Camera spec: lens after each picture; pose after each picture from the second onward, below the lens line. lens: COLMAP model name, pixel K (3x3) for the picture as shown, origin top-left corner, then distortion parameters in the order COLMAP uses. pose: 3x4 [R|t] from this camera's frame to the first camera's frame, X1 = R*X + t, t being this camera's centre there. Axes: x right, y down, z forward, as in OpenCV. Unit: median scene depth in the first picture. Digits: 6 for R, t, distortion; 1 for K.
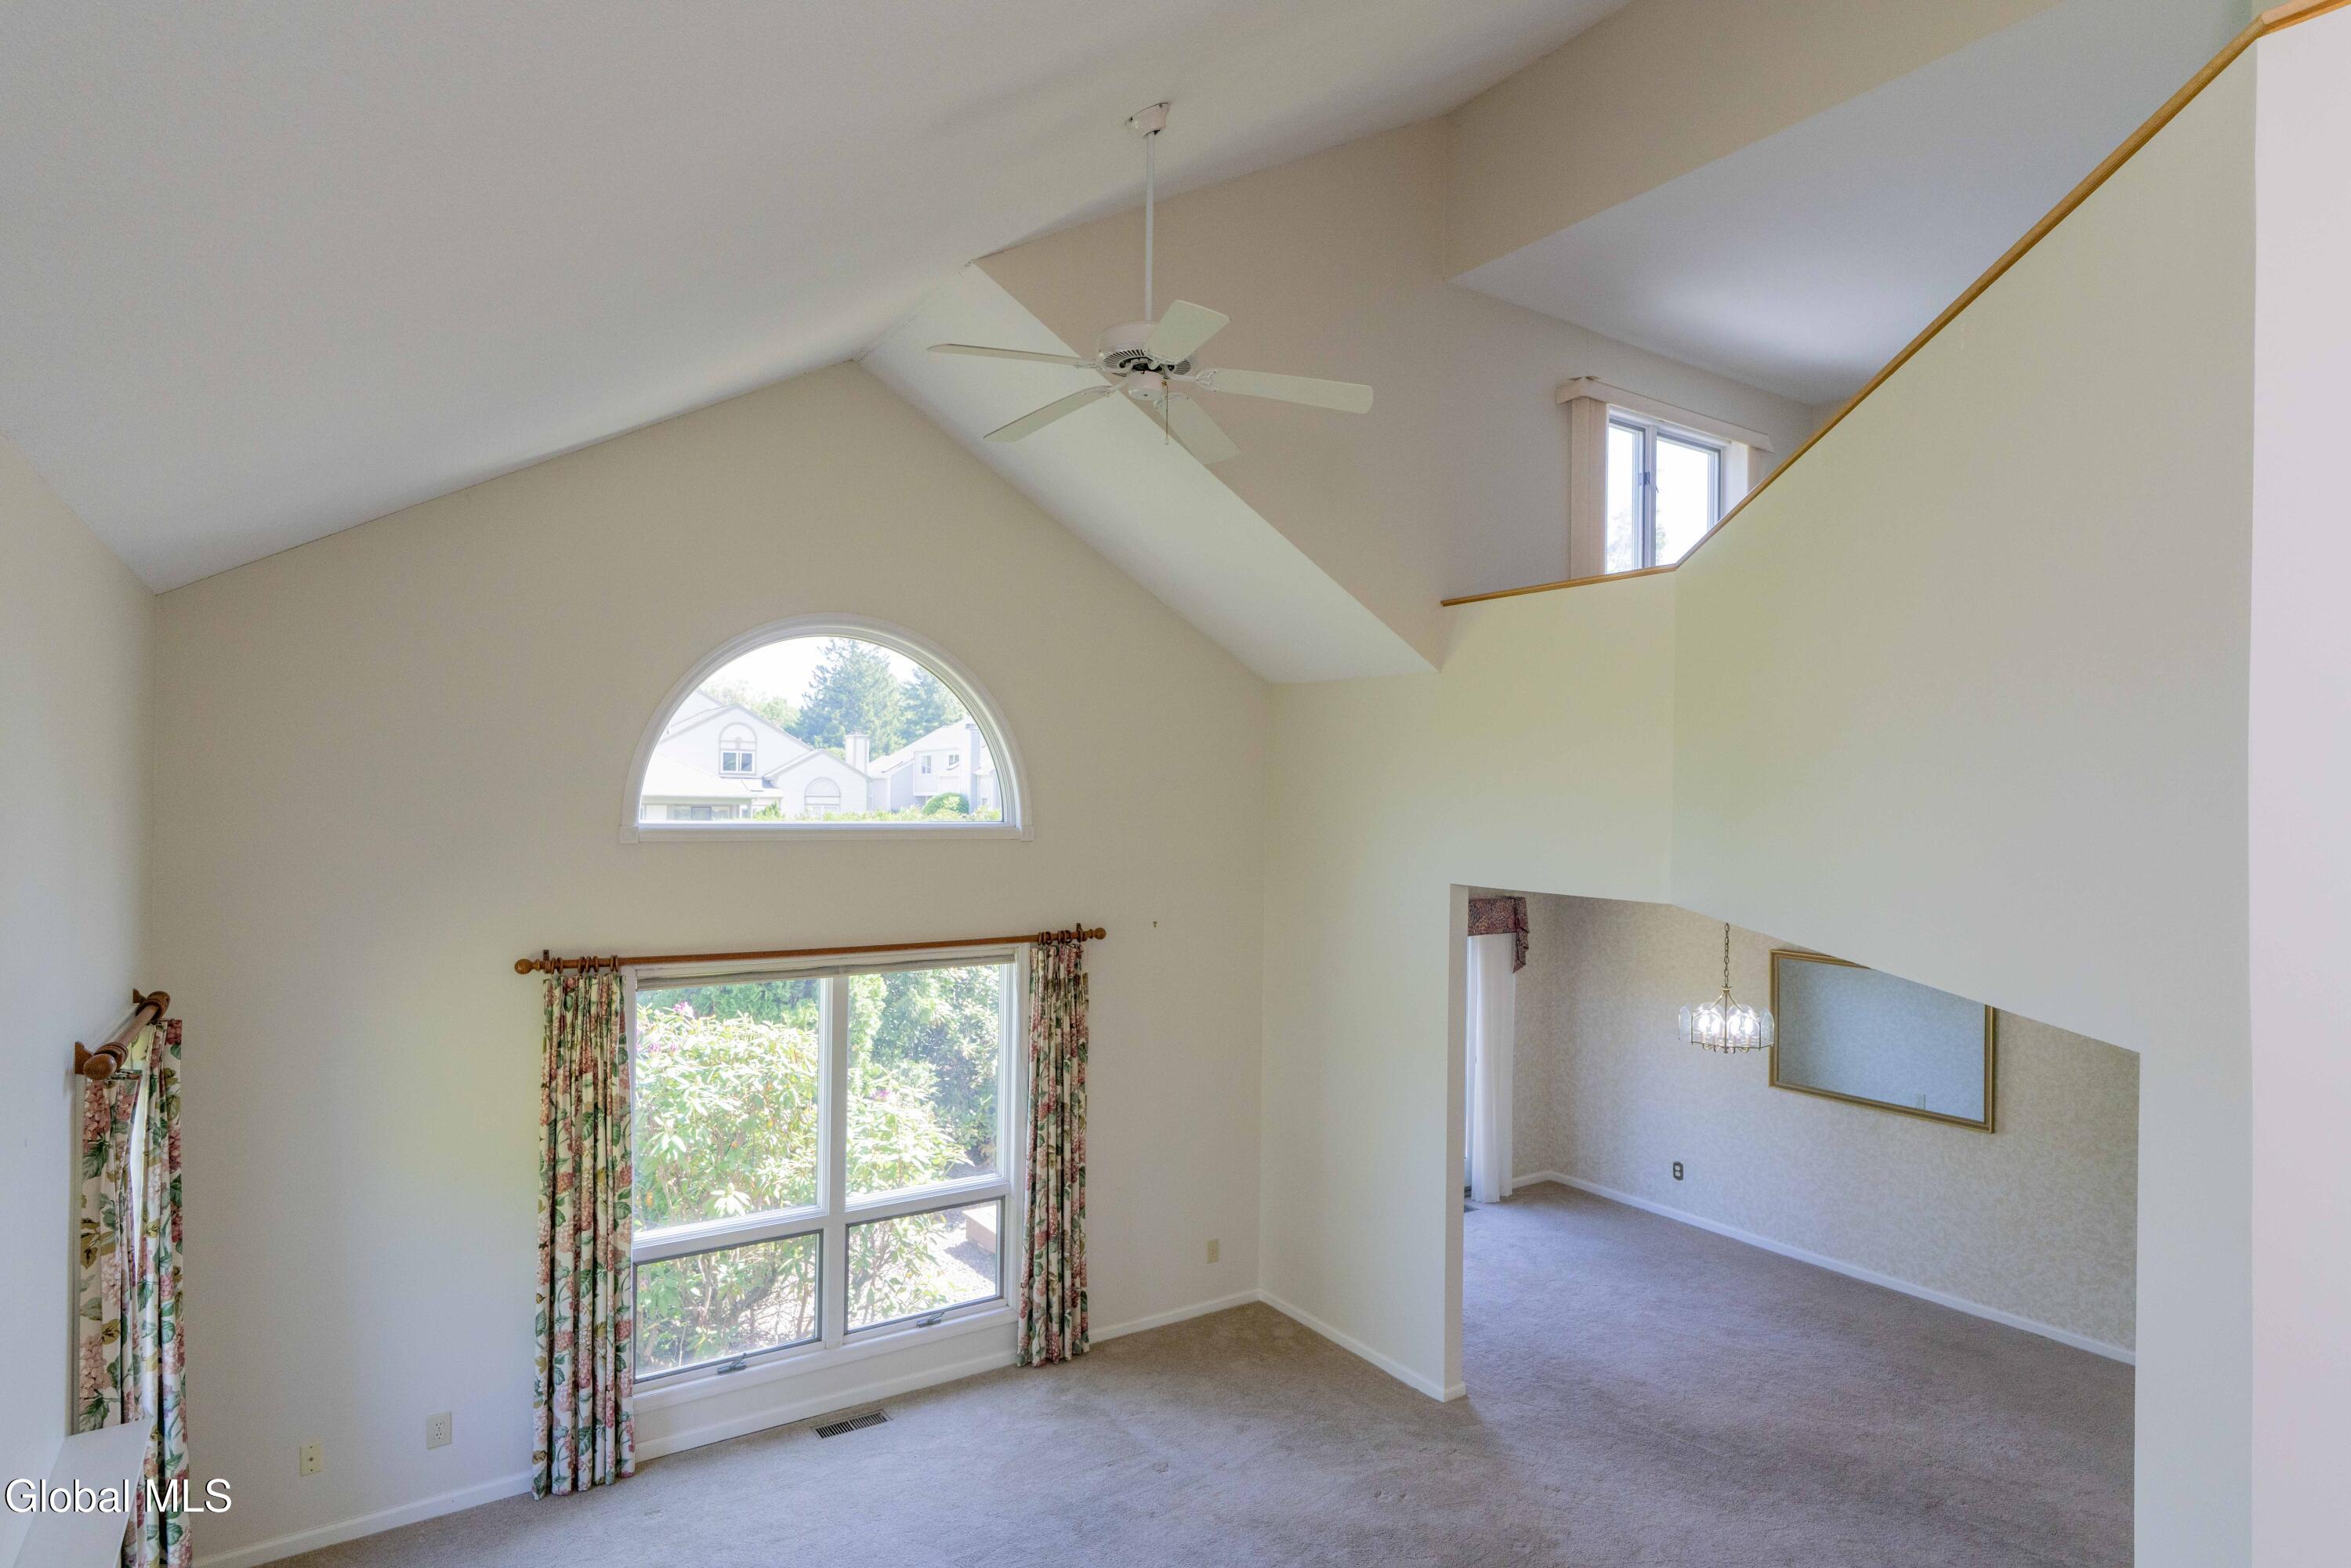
lens RADIAL K [[1270.9, 0, 1161.3], [0, 1270.9, 798.2], [0, 0, 1]] dist [0.004938, 0.002240]
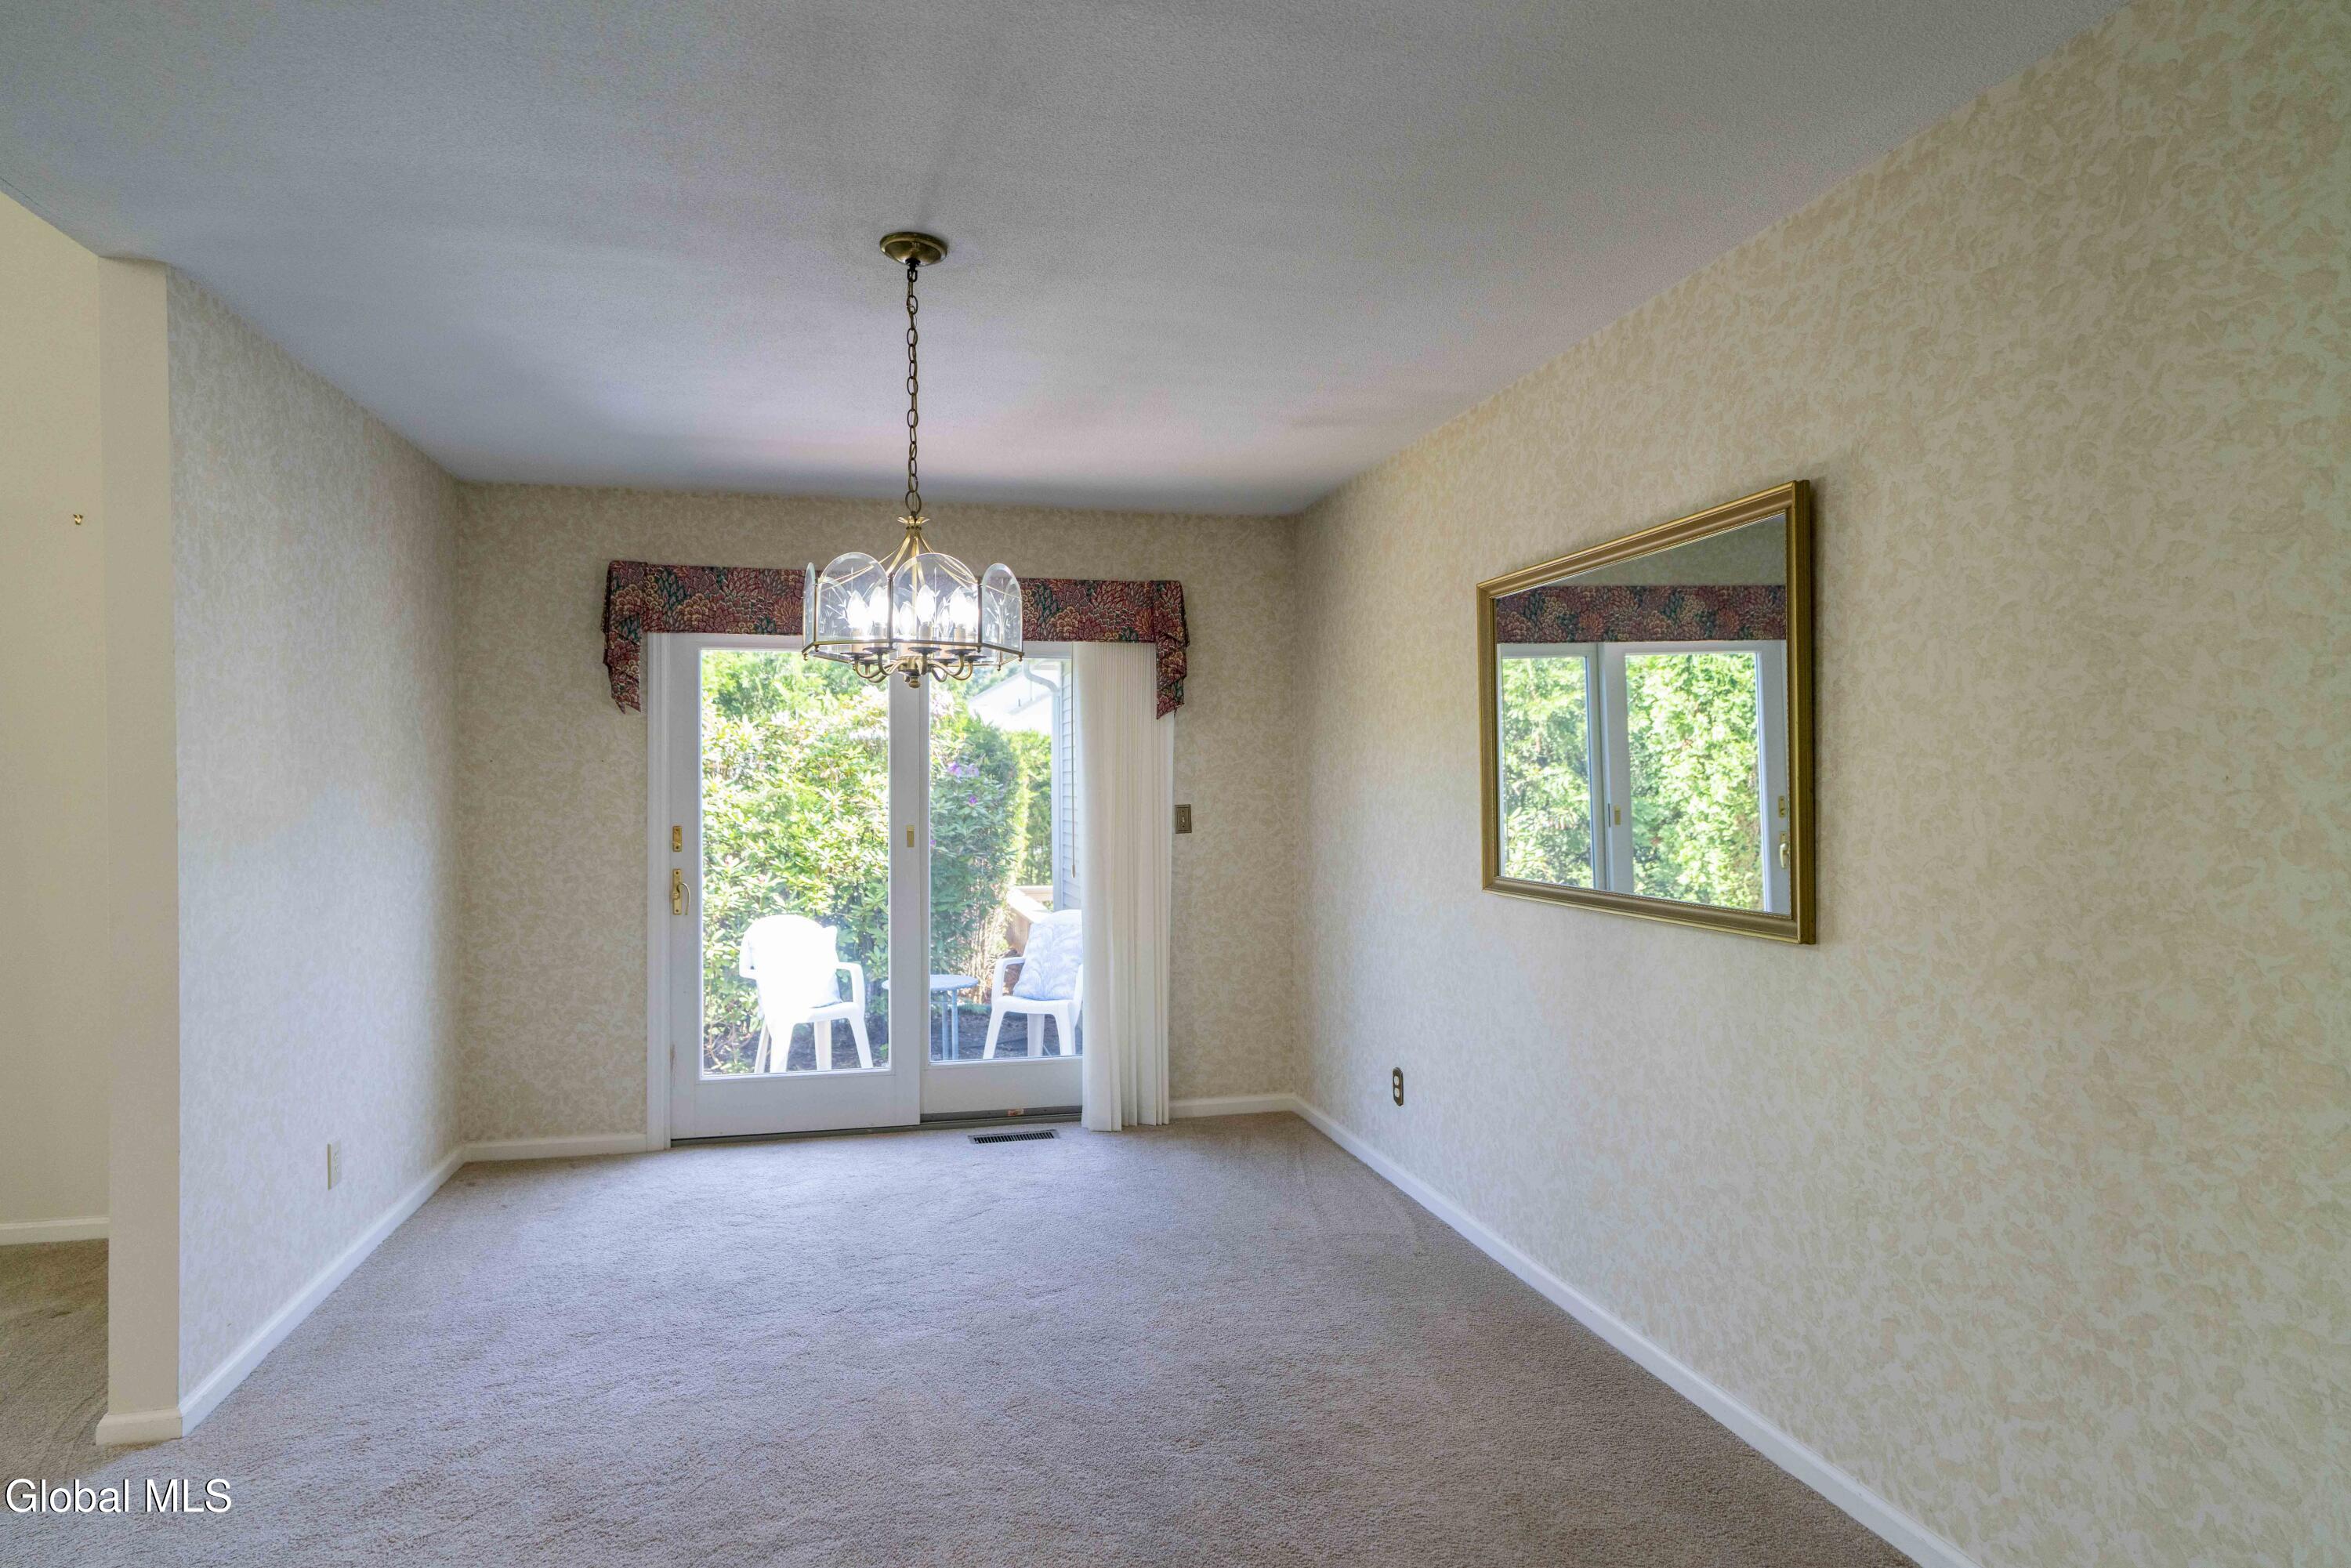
lens RADIAL K [[1314.0, 0, 1155.0], [0, 1314.0, 797.2], [0, 0, 1]] dist [-0.012069, 0.010937]
pose [[0.932346, -0.015471, -0.361237, 0.612475], [0.016703, 0.999860, 0.000290, 0.218783], [0.361183, -0.006304, 0.932474, 0.603839]]
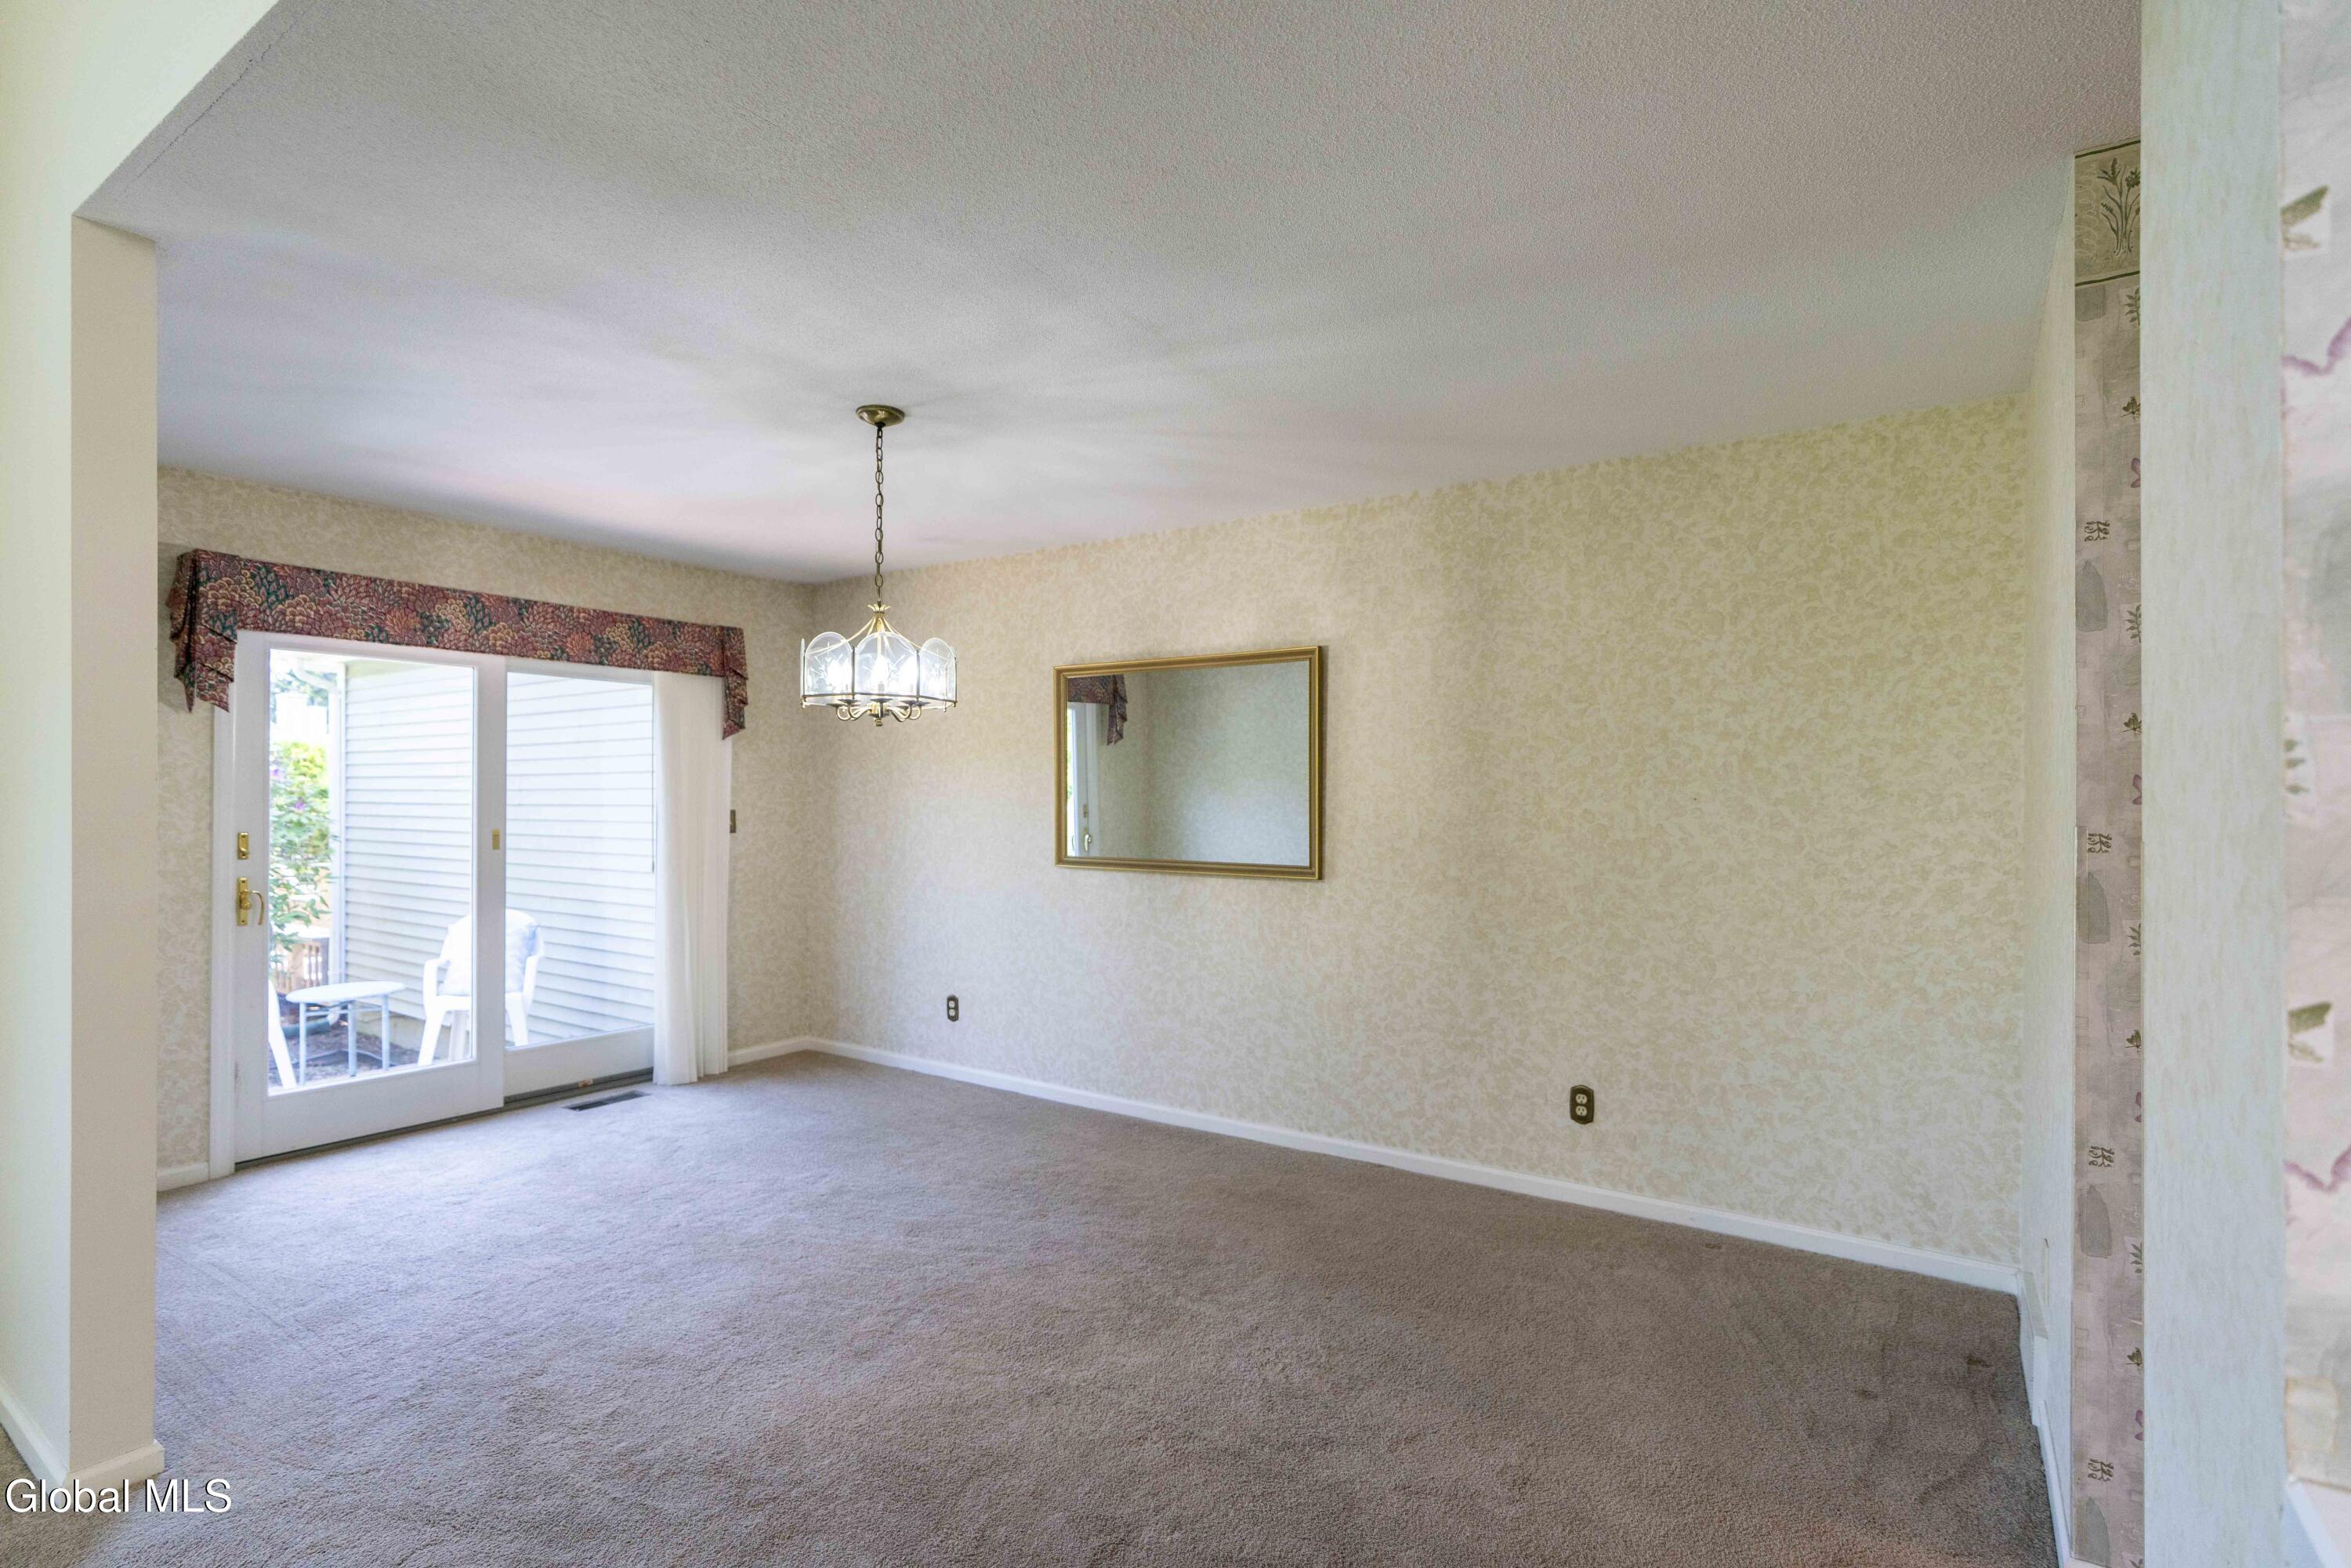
lens RADIAL K [[1141.4, 0, 1169.2], [0, 1141.4, 795.6], [0, 0, 1]] dist [-0.015234, 0.003770]
pose [[0.930571, -0.009545, 0.365987, 0.352180], [0.008905, 0.999954, 0.003436, 0.213638], [-0.366003, 0.000062, 0.930614, 0.458844]]
